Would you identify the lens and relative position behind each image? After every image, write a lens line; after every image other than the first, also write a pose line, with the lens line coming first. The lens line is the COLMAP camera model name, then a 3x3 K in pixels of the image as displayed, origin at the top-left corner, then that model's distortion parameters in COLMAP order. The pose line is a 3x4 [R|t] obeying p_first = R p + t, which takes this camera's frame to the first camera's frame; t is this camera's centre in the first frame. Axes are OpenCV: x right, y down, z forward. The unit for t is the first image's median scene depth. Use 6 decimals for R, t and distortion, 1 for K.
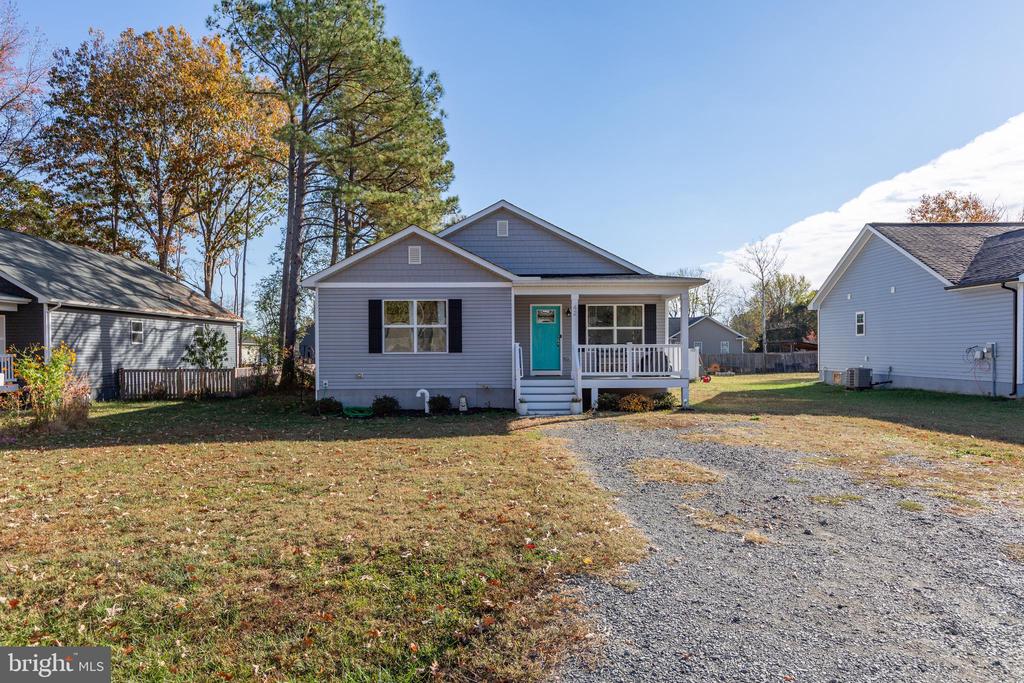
lens RADIAL K [[665.8, 0, 508.9], [0, 665.8, 350.2], [0, 0, 1]] dist [0.005896, 0.007056]
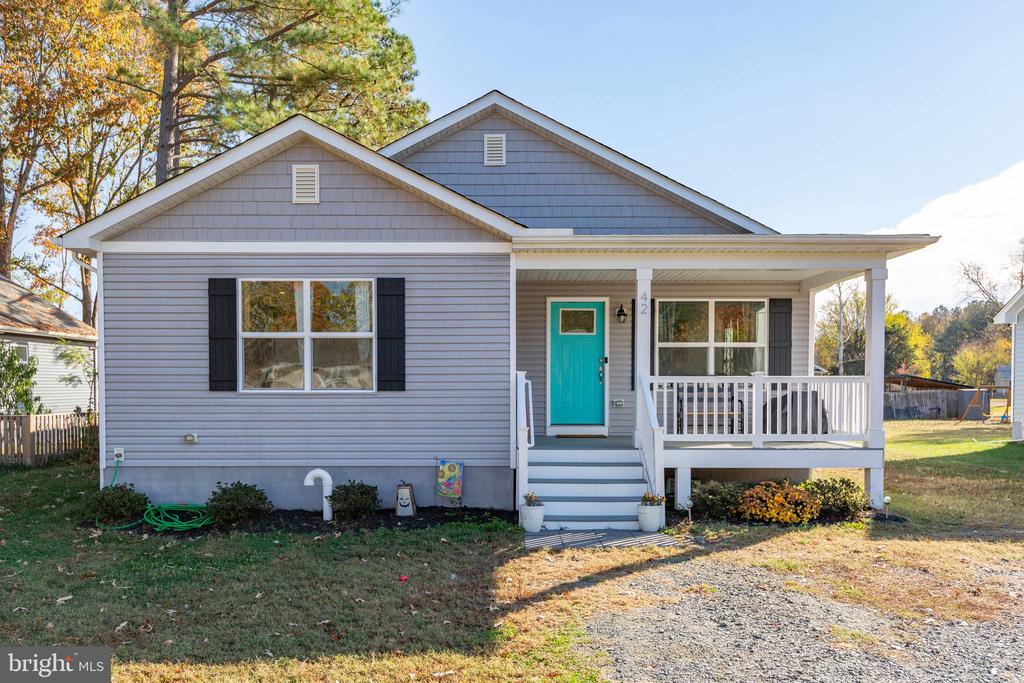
lens RADIAL K [[780.2, 0, 503.1], [0, 780.2, 405.0], [0, 0, 1]] dist [-0.002008, -0.000582]
pose [[0.999893, 0.006584, -0.013030, 0.006769], [-0.006256, 0.999667, 0.025036, -0.000886], [0.013191, -0.024952, 0.999602, 0.440827]]
